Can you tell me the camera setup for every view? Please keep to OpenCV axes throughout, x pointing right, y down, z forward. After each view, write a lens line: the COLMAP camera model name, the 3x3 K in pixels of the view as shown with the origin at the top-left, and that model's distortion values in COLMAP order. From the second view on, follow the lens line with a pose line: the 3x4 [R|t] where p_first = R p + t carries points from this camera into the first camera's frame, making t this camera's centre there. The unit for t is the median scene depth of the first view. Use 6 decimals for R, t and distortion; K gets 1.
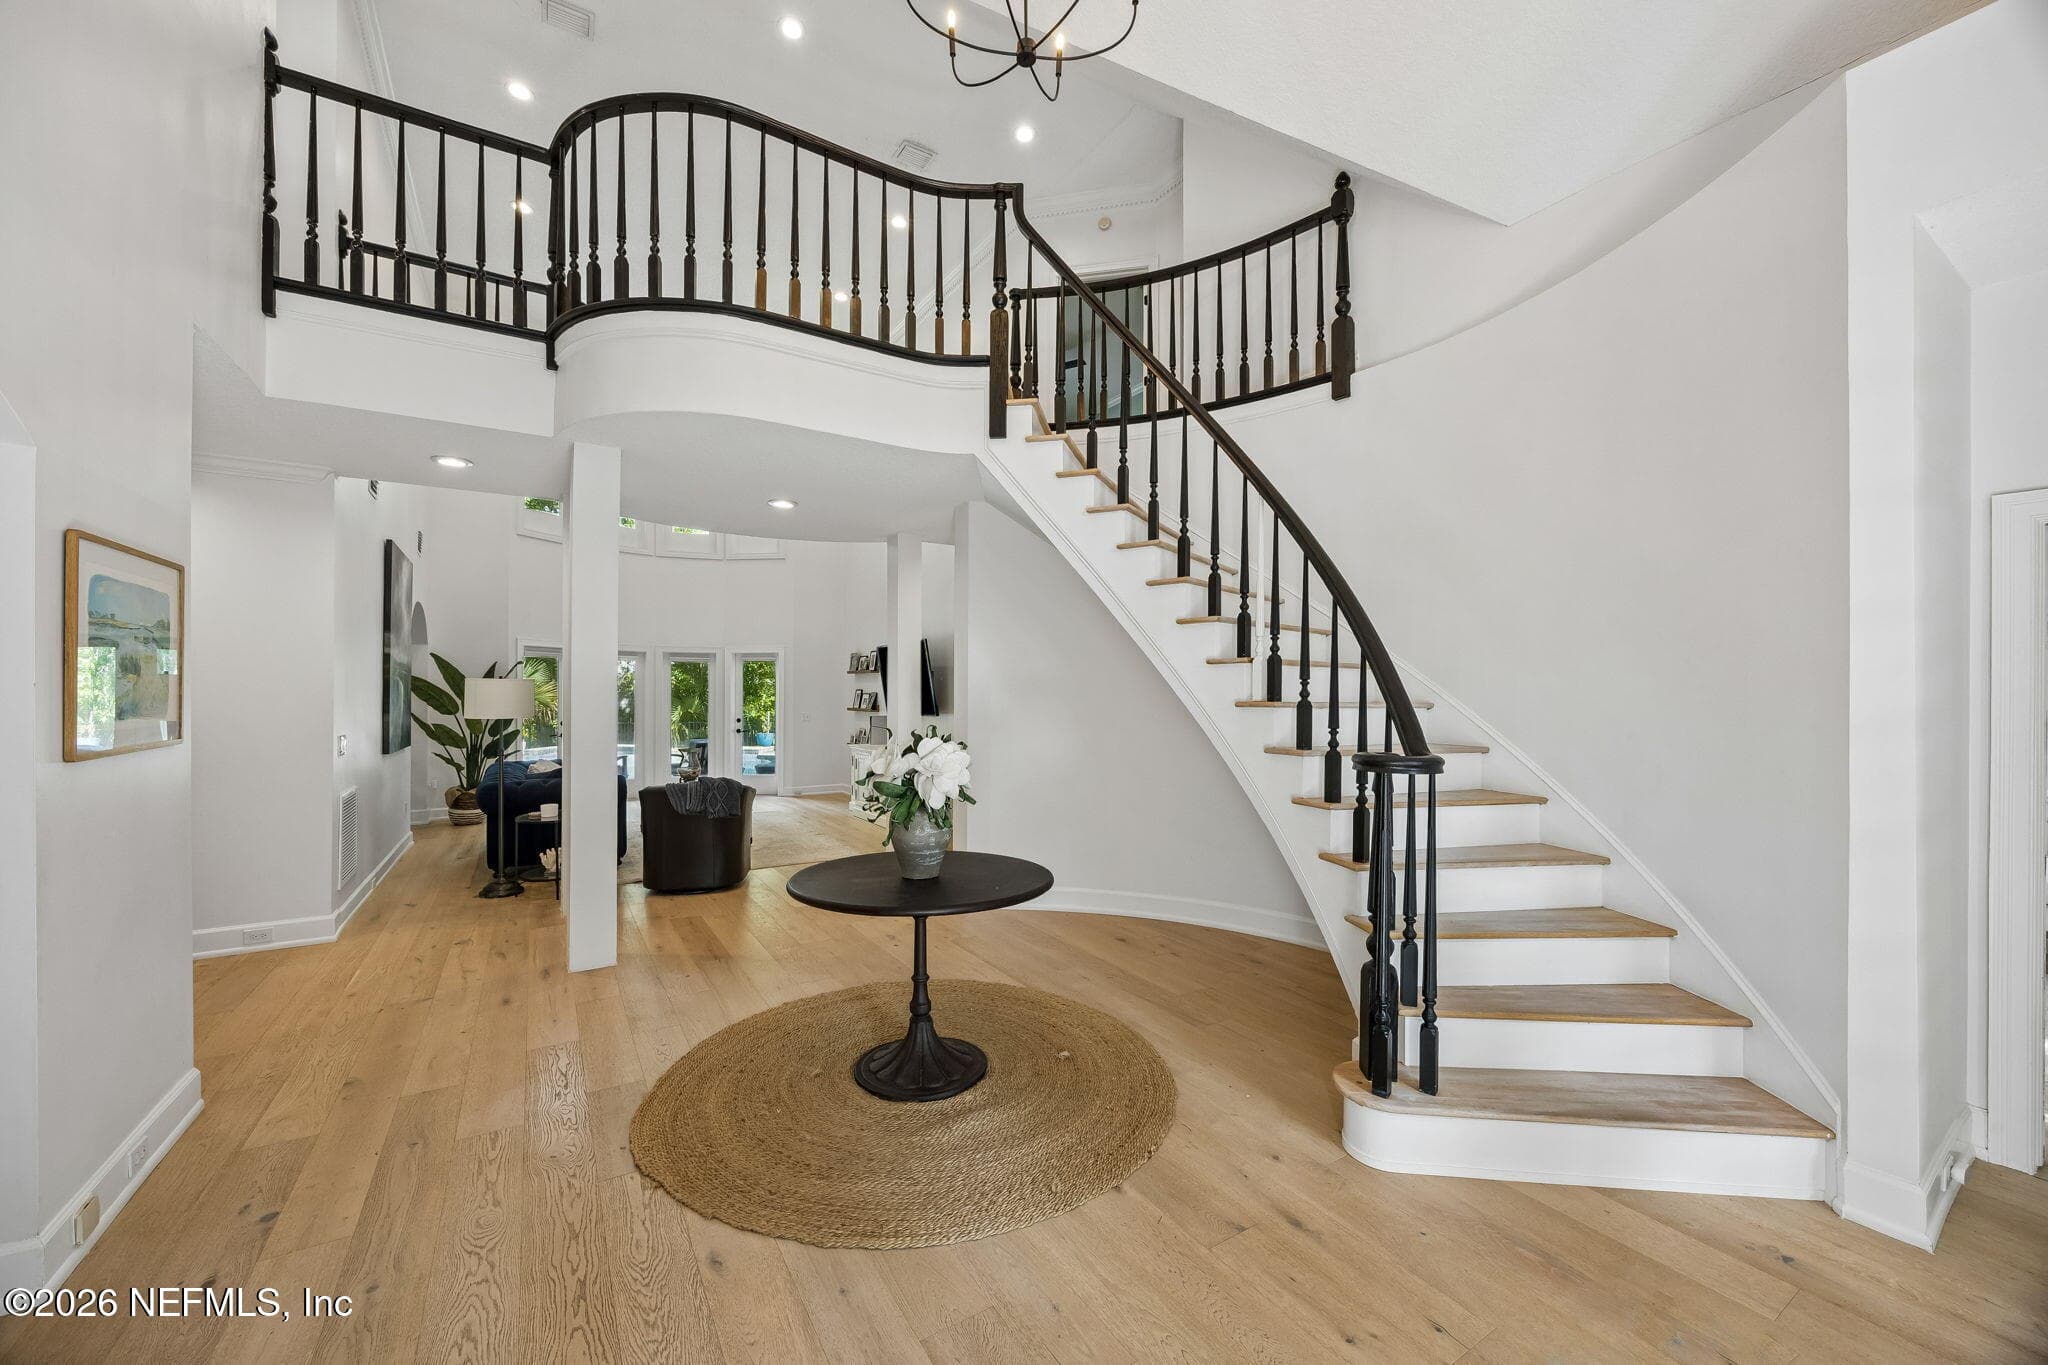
lens RADIAL K [[761.2, 0, 1011.0], [0, 761.2, 695.1], [0, 0, 1]] dist [-0.004376, 0.000171]
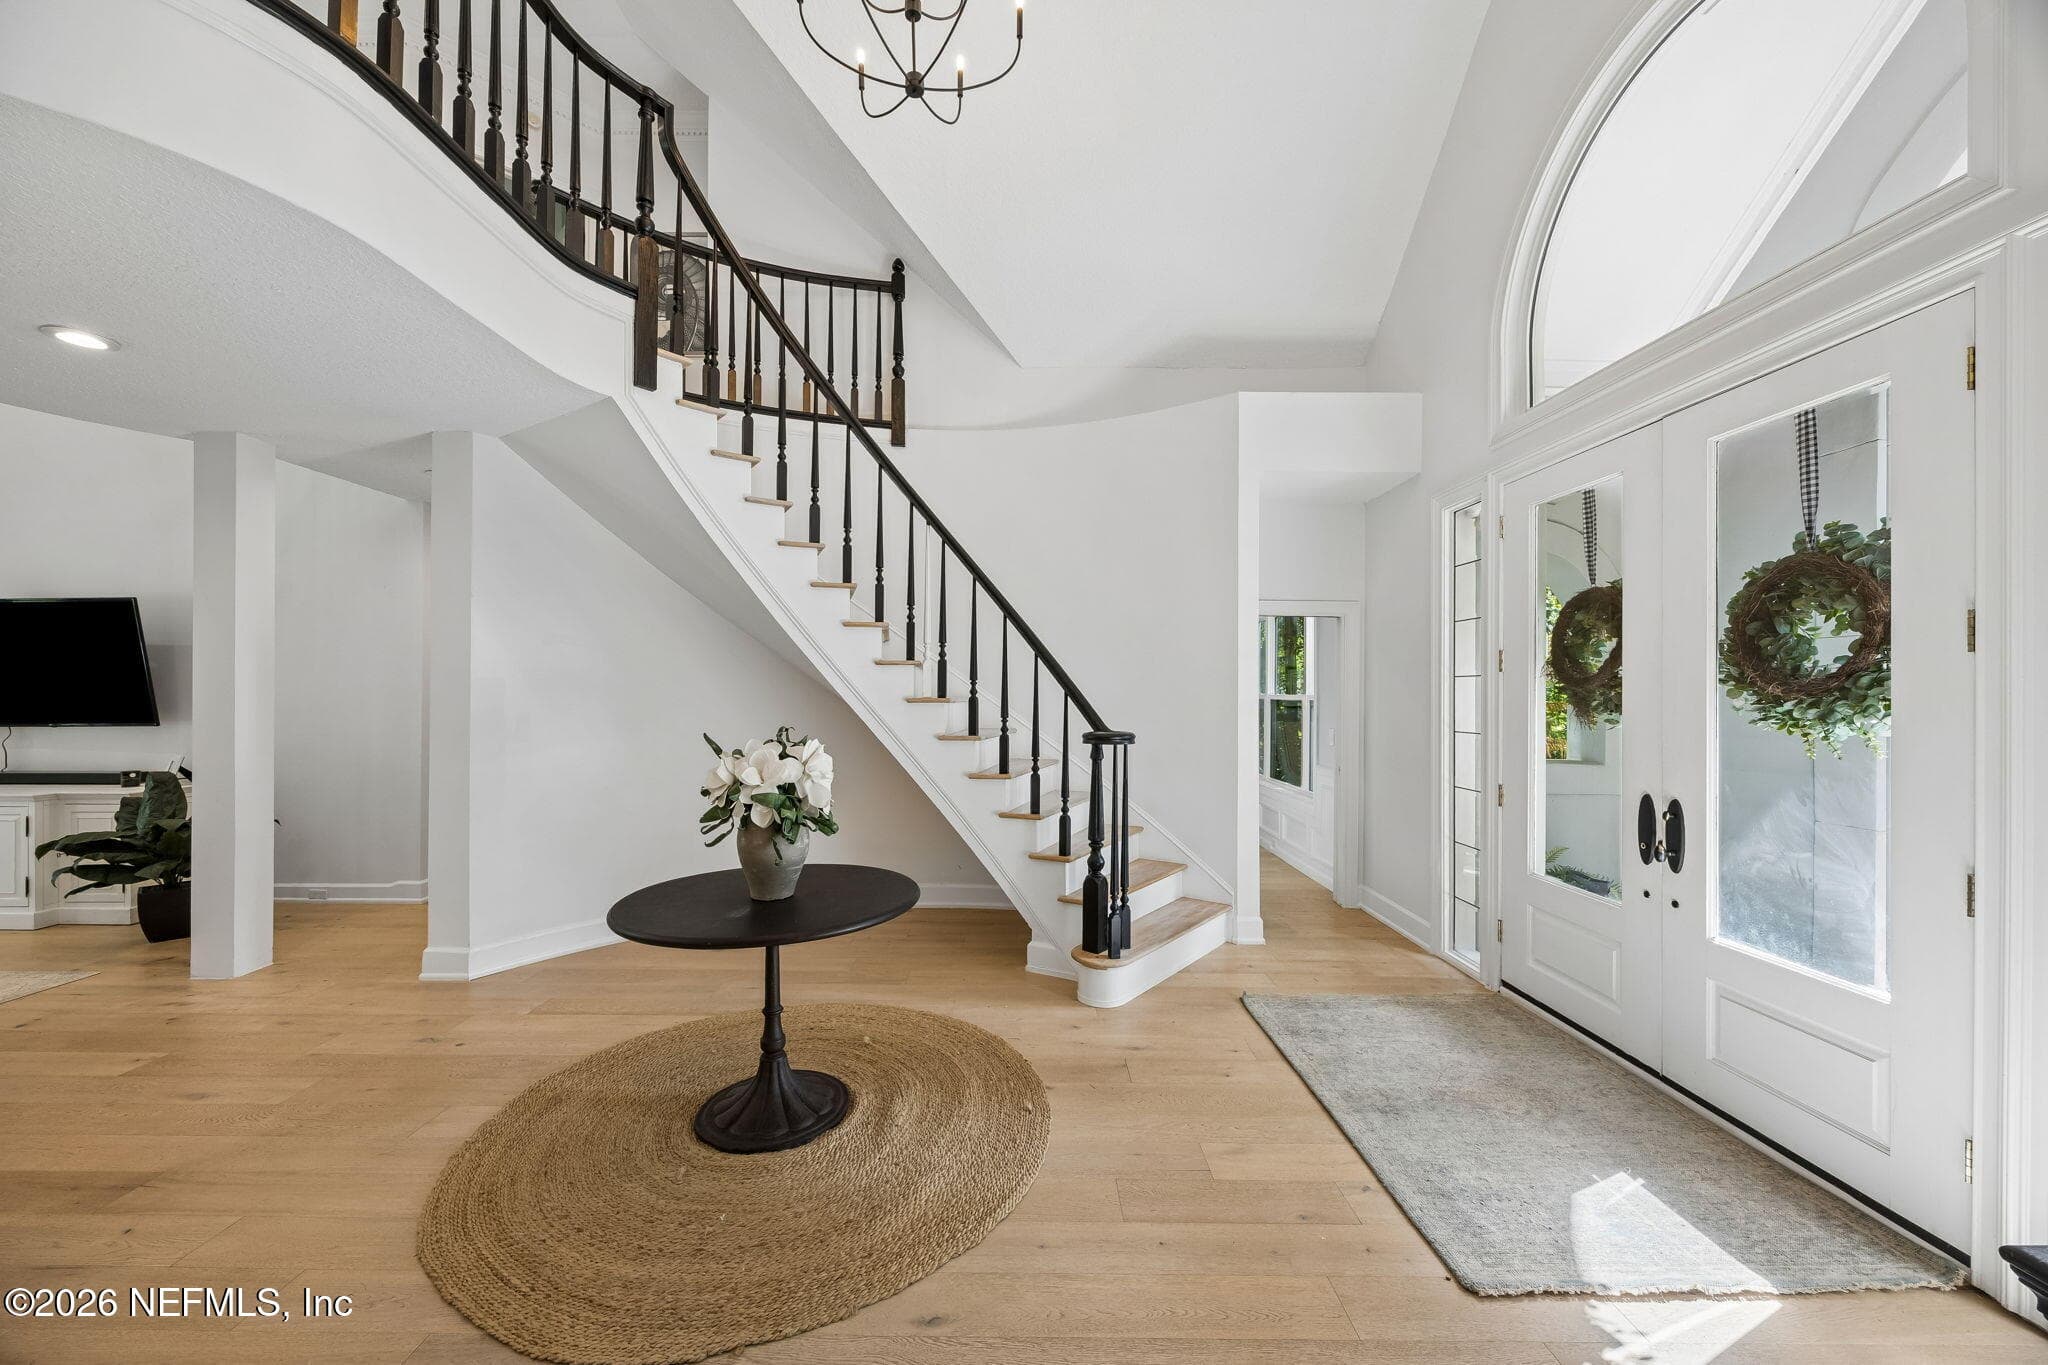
lens RADIAL K [[761.2, 0, 1017.5], [0, 761.2, 690.1], [0, 0, 1]] dist [-0.004376, 0.000171]
pose [[0.542846, 0.001162, 0.839832, -0.509517], [-0.000790, 0.999999, -0.000873, -0.001965], [-0.839832, -0.000190, 0.542846, 0.196884]]
